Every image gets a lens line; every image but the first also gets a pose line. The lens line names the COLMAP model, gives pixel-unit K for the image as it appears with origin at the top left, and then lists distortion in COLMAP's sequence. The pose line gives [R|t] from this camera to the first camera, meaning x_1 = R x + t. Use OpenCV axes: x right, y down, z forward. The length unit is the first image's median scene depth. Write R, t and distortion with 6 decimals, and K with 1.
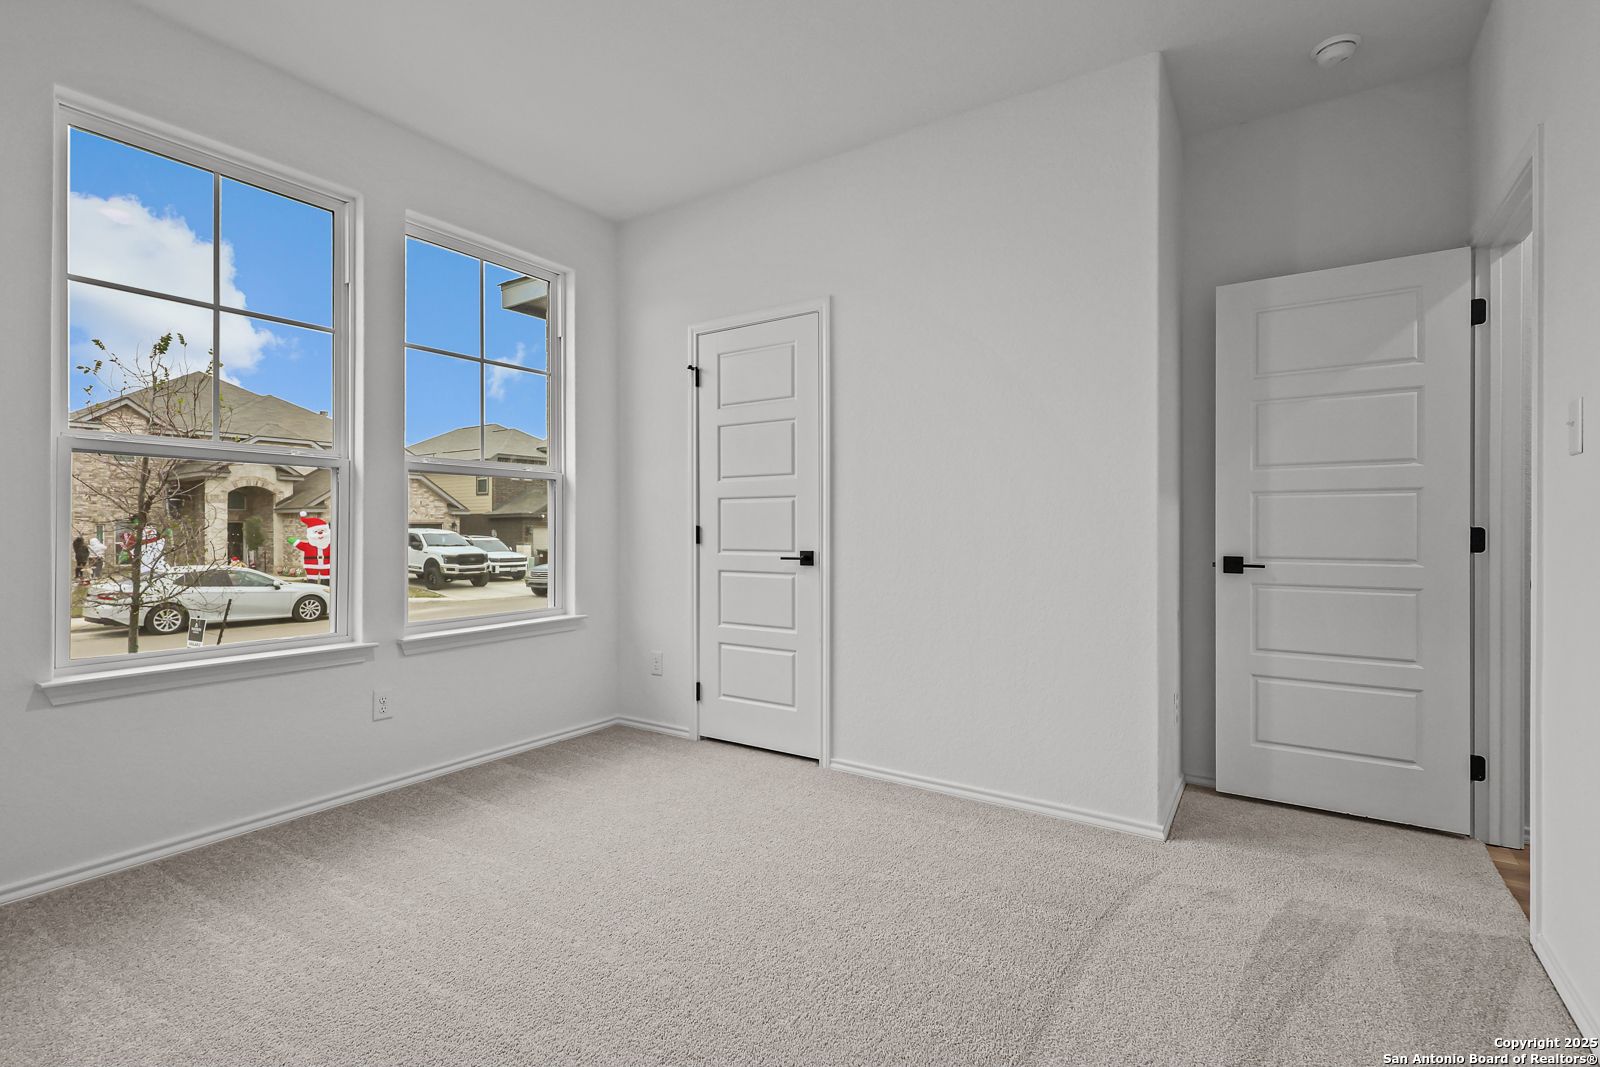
lens RADIAL K [[741.0, 0, 793.7], [0, 741.0, 534.1], [0, 0, 1]] dist [-0.006362, 0.000884]
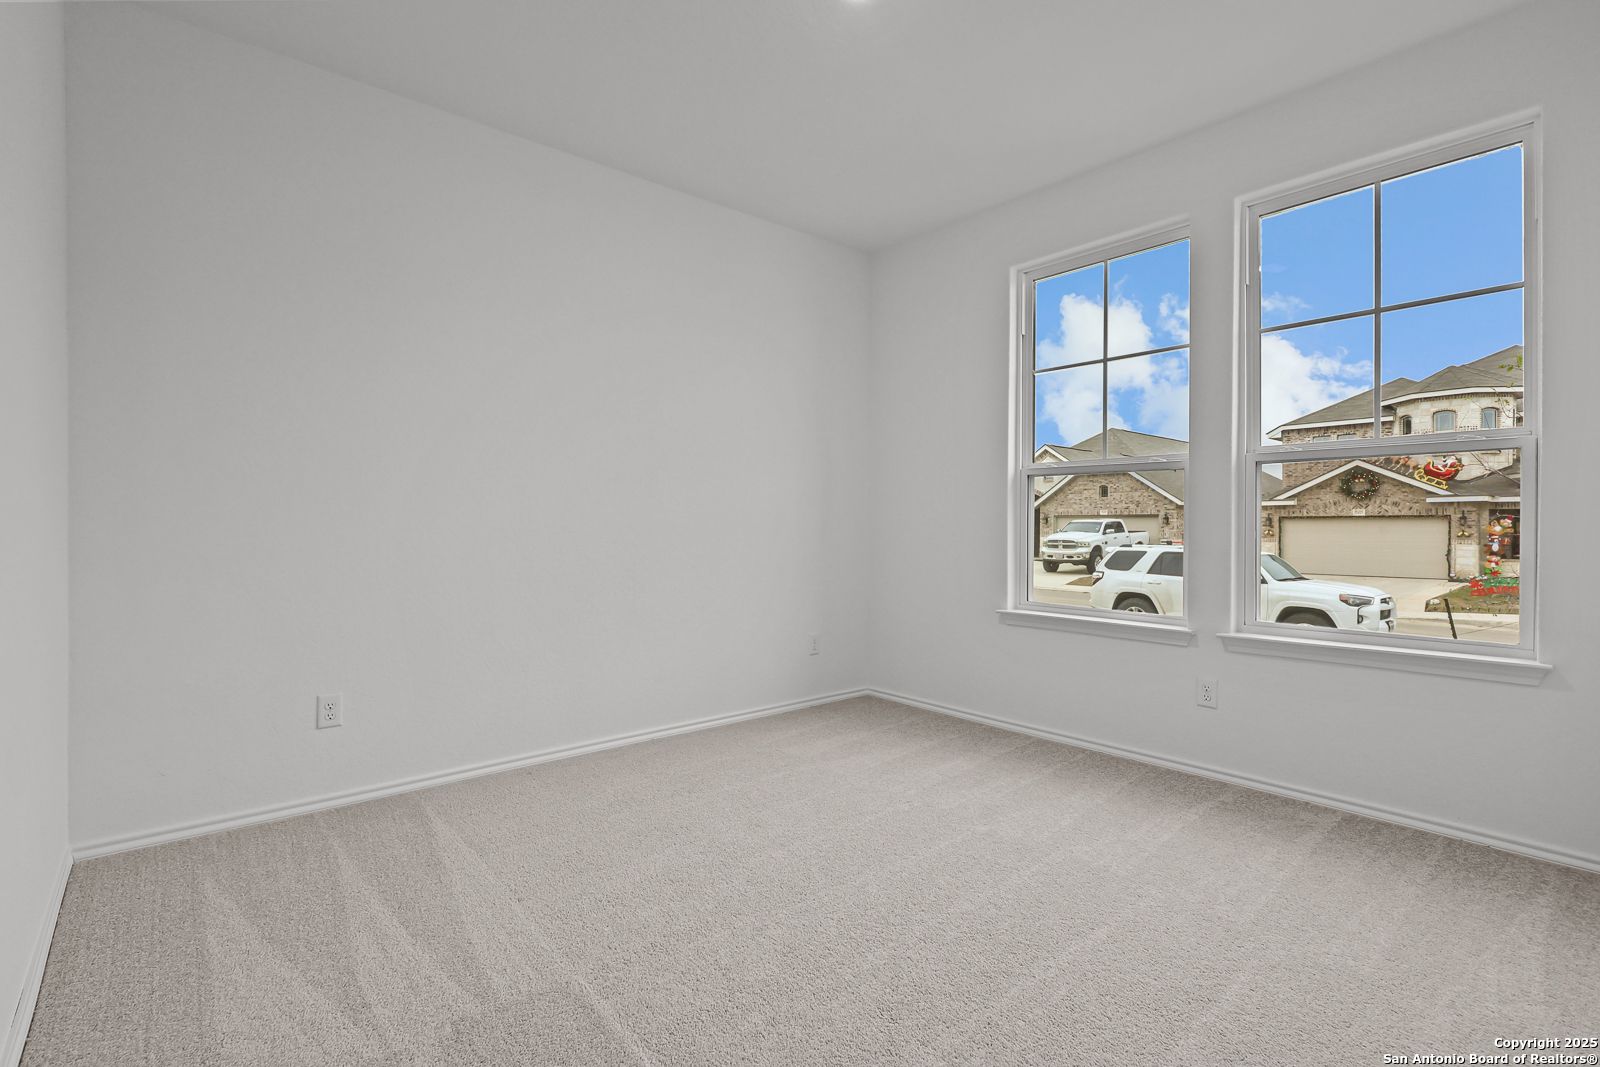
lens RADIAL K [[770.1, 0, 796.8], [0, 770.1, 538.9], [0, 0, 1]] dist [-0.000531, 0.000261]
pose [[-0.280141, 0.027505, -0.959565, 0.632780], [-0.008734, 0.999475, 0.031199, -0.013568], [0.959919, 0.017121, -0.279754, 0.740692]]
